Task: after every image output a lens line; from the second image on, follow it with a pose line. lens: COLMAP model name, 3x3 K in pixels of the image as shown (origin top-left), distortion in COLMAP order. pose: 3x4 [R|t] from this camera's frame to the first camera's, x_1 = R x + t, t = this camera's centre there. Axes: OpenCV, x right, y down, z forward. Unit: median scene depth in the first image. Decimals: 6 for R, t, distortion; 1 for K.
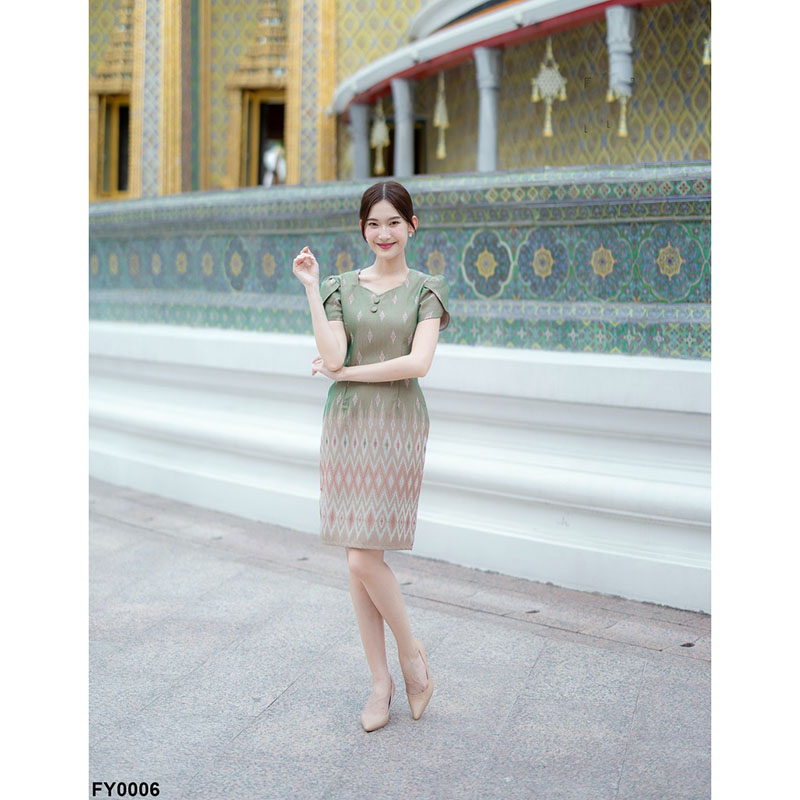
lens RADIAL K [[1415.7, 0, 390.4], [0, 1415.7, 345.3], [0, 0, 1]] dist [0.000251, 0.006605]
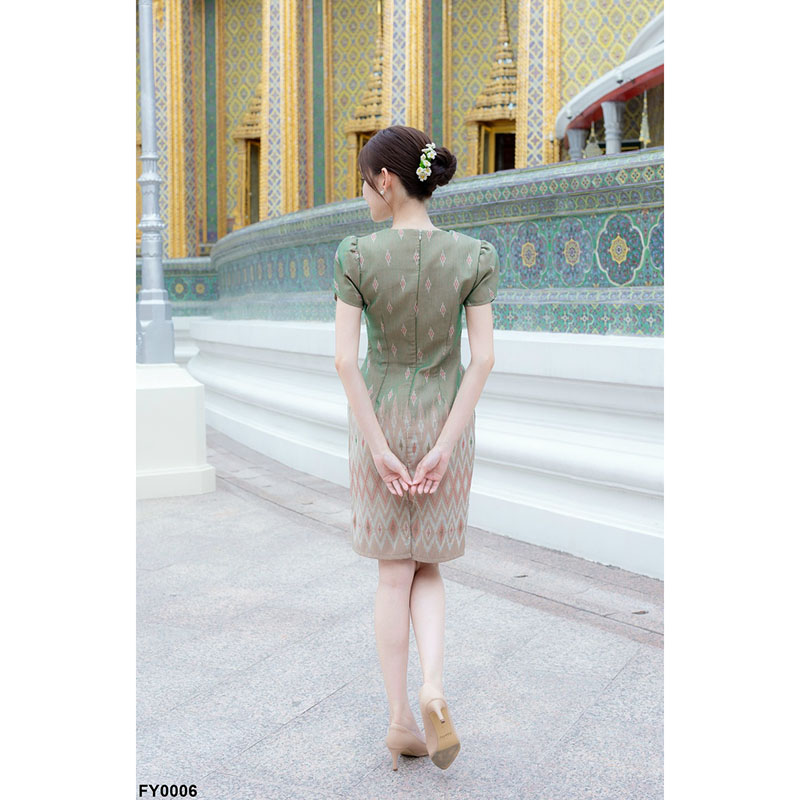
lens RADIAL K [[1196.9, 0, 396.8], [0, 1196.9, 401.8], [0, 0, 1]] dist [0.014095, 0.006856]
pose [[0.979935, 0.003823, -0.199281, 0.081719], [0.004095, 0.999219, 0.039306, 0.013722], [0.199276, -0.039334, 0.979154, 0.160264]]
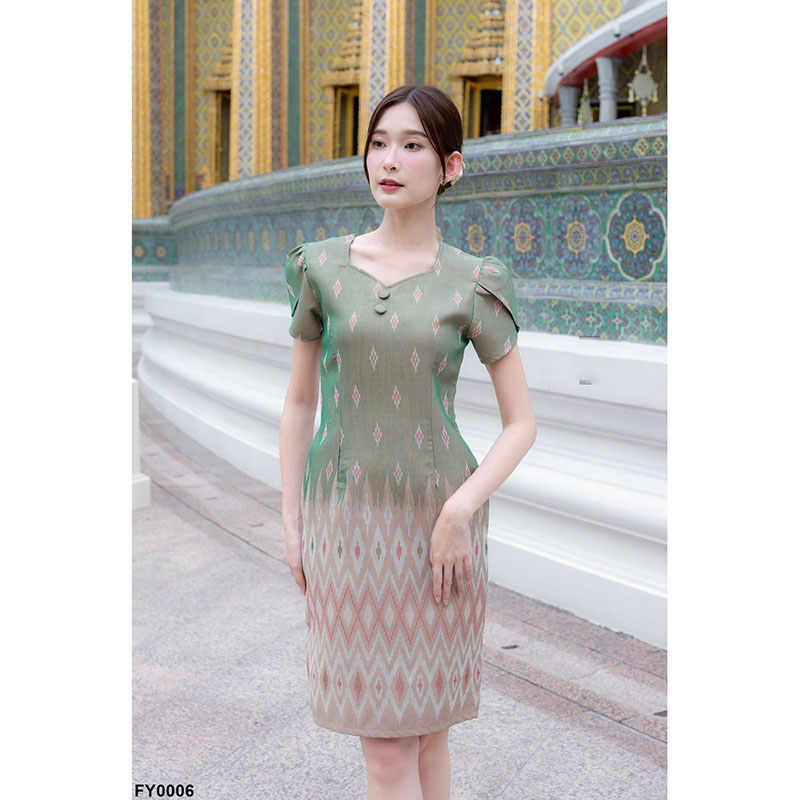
lens RADIAL K [[1213.0, 0, 403.9], [0, 1213.0, 384.9], [0, 0, 1]] dist [0.004837, 0.015044]
pose [[0.984065, 0.019447, -0.176741, 0.061552], [-0.009125, 0.998215, 0.059025, -0.013350], [0.177573, -0.056471, 0.982486, 0.304094]]
